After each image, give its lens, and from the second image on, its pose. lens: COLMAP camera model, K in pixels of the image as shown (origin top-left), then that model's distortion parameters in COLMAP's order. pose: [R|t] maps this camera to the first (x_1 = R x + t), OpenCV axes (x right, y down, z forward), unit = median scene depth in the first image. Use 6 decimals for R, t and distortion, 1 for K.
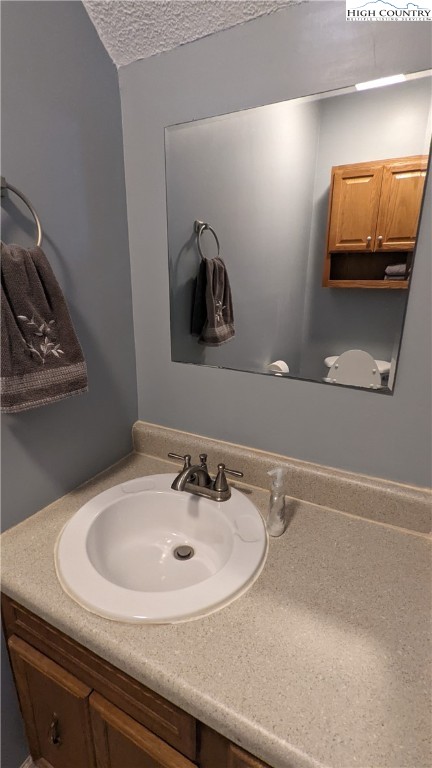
lens RADIAL K [[366.8, 0, 218.7], [0, 366.8, 386.0], [0, 0, 1]] dist [0.000878, 0.002841]
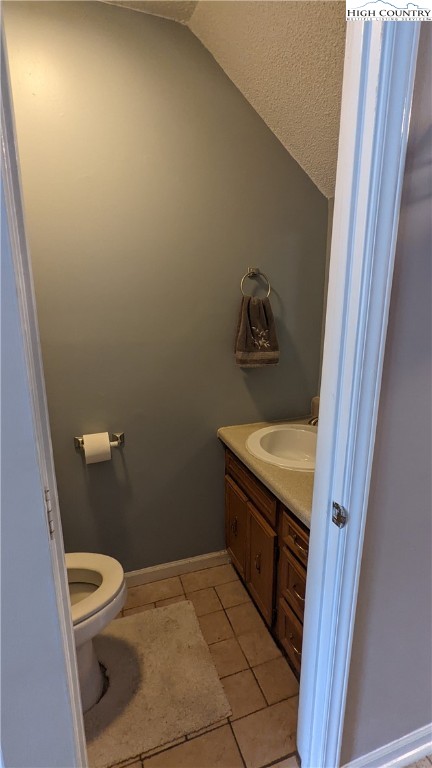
lens RADIAL K [[366.8, 0, 216.7], [0, 366.8, 387.4], [0, 0, 1]] dist [0.000878, 0.002841]
pose [[0.728159, 0.141809, -0.670578, 0.844617], [-0.184913, 0.982730, 0.007030, 0.196130], [0.659994, 0.118880, 0.741806, -0.774450]]
